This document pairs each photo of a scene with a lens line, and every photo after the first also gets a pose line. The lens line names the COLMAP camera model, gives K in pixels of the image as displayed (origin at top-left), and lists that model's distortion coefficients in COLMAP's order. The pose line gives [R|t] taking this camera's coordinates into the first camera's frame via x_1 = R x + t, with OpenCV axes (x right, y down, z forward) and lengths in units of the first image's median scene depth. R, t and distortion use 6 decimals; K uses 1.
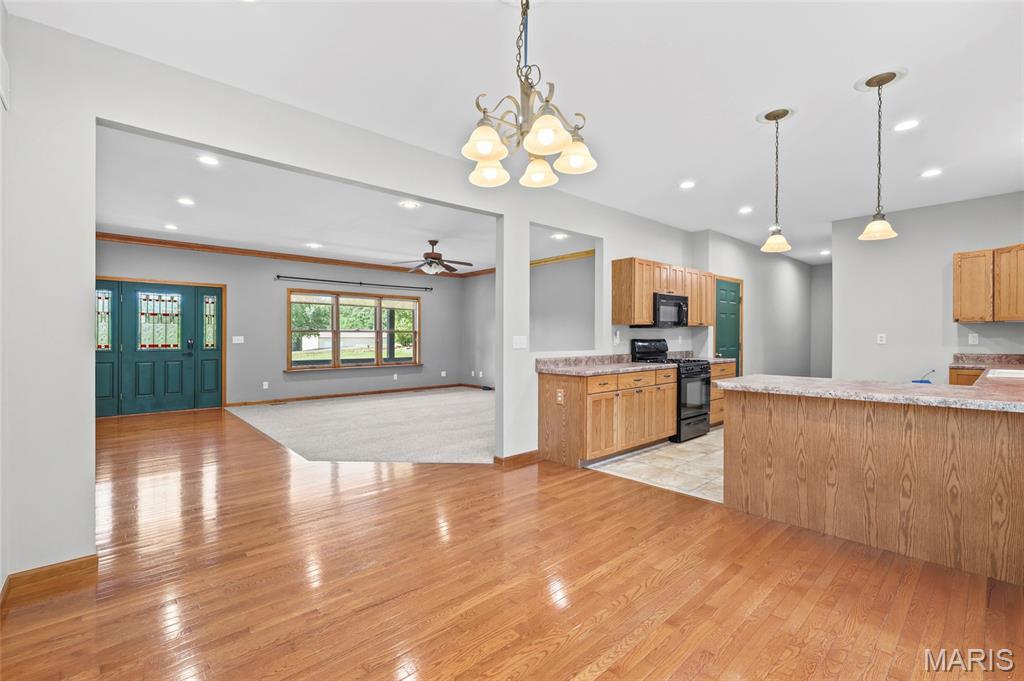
lens RADIAL K [[447.9, 0, 514.0], [0, 447.9, 336.2], [0, 0, 1]] dist [0.003842, 0.000521]
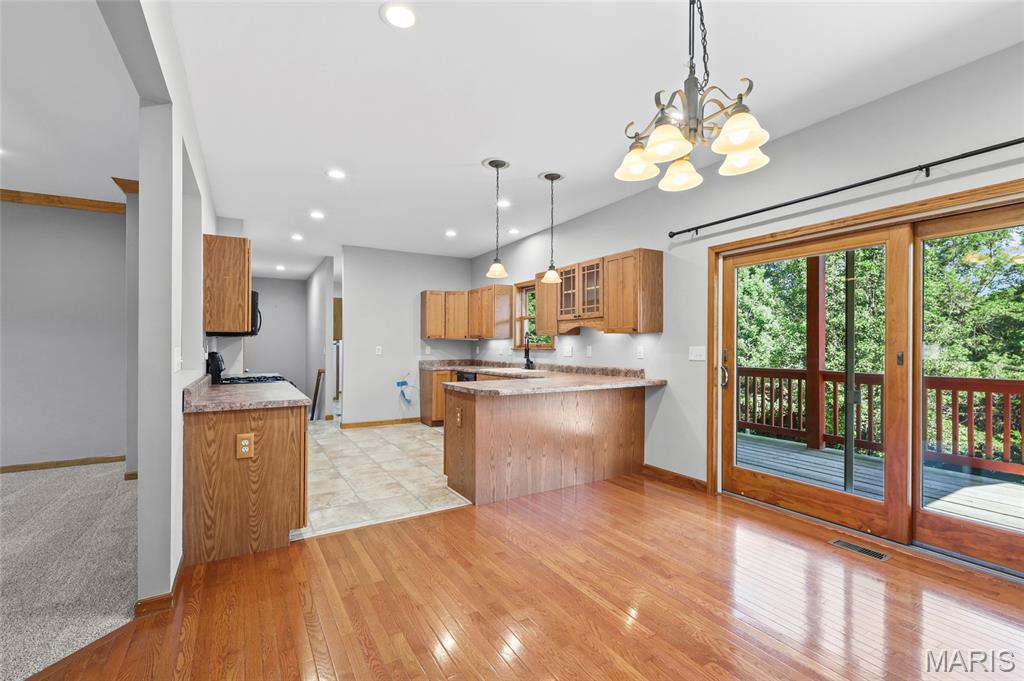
lens RADIAL K [[447.9, 0, 515.5], [0, 447.9, 343.5], [0, 0, 1]] dist [0.003842, 0.000521]
pose [[0.195745, 0.011842, 0.980583, -0.277523], [-0.003664, 0.999929, -0.011344, 0.000677], [-0.980648, -0.001372, 0.195775, 0.336534]]
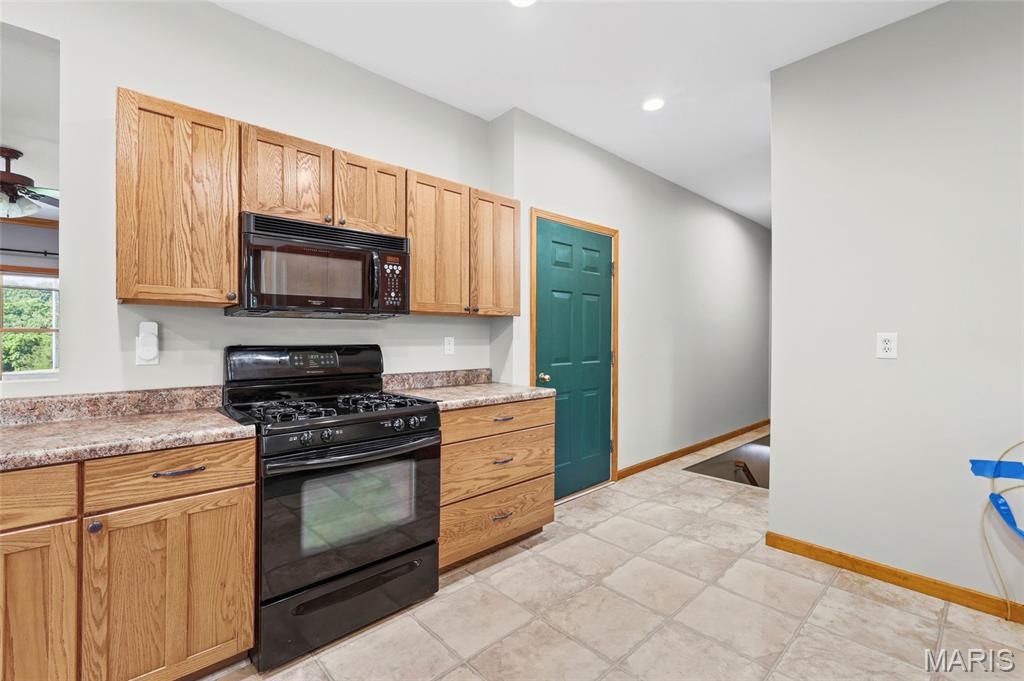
lens RADIAL K [[447.9, 0, 518.8], [0, 447.9, 339.9], [0, 0, 1]] dist [0.003842, 0.000521]
pose [[0.999913, -0.000201, 0.013181, 0.423547], [0.000164, 0.999996, 0.002778, 0.000159], [-0.013182, -0.002775, 0.999909, 0.527075]]
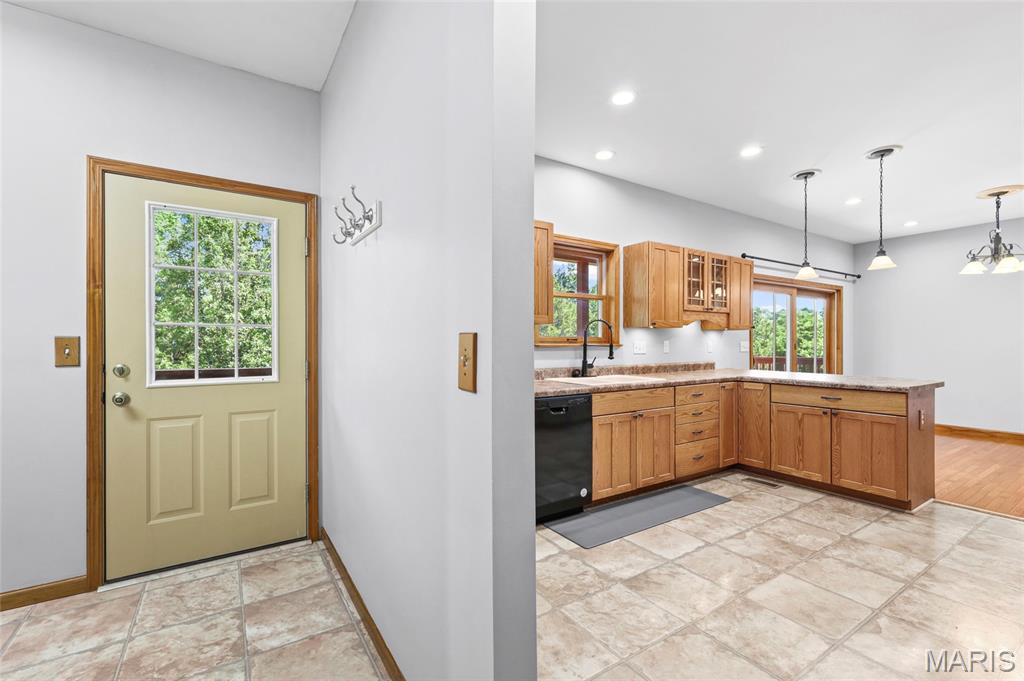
lens RADIAL K [[447.9, 0, 509.3], [0, 447.9, 341.3], [0, 0, 1]] dist [0.003842, 0.000521]
pose [[-0.987266, 0.004889, 0.159006, 0.638715], [0.004100, 0.999978, -0.005287, -0.000719], [-0.159028, -0.004568, -0.987263, 1.091089]]
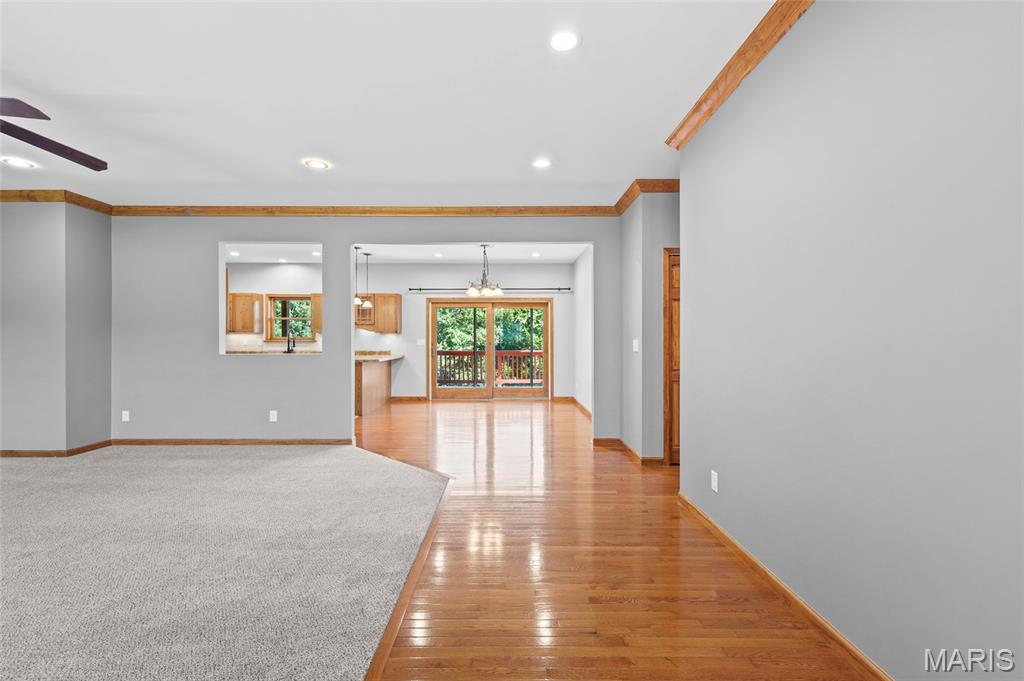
lens RADIAL K [[447.9, 0, 503.7], [0, 447.9, 334.1], [0, 0, 1]] dist [0.003842, 0.000521]
pose [[-0.738513, 0.012375, 0.674125, -0.760823], [0.002107, 0.999869, -0.016046, 0.003747], [-0.674236, -0.010429, -0.738443, 1.055485]]
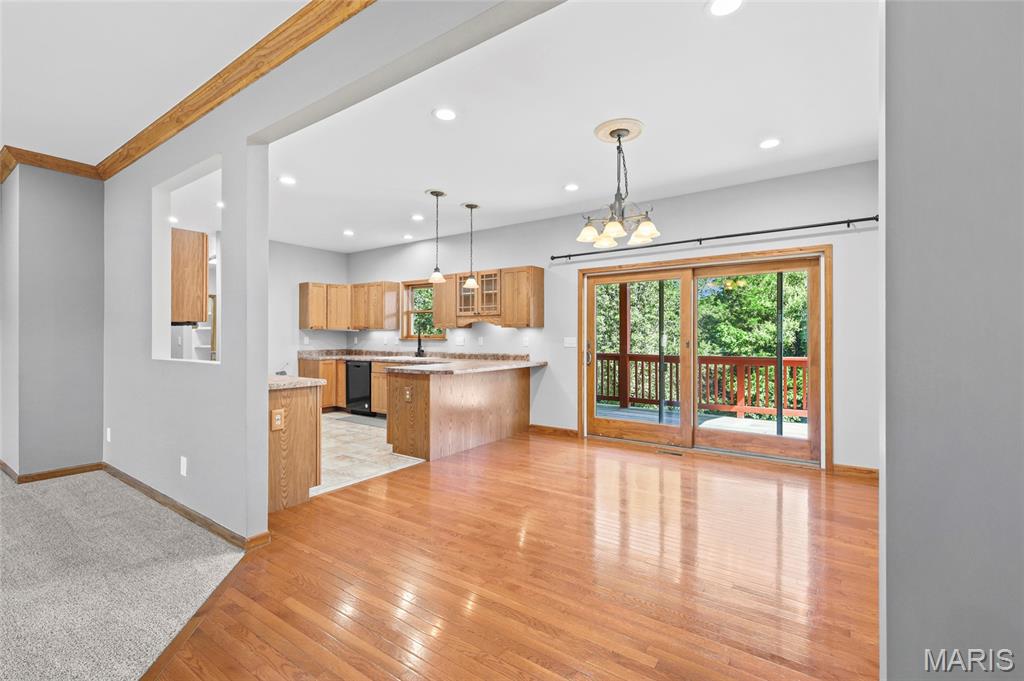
lens RADIAL K [[447.9, 0, 509.1], [0, 447.9, 329.8], [0, 0, 1]] dist [0.003842, 0.000521]
pose [[-0.215897, 0.021191, 0.976186, -0.455108], [-0.001592, 0.999755, -0.022055, 0.001894], [-0.976415, -0.006316, -0.215810, 0.513139]]
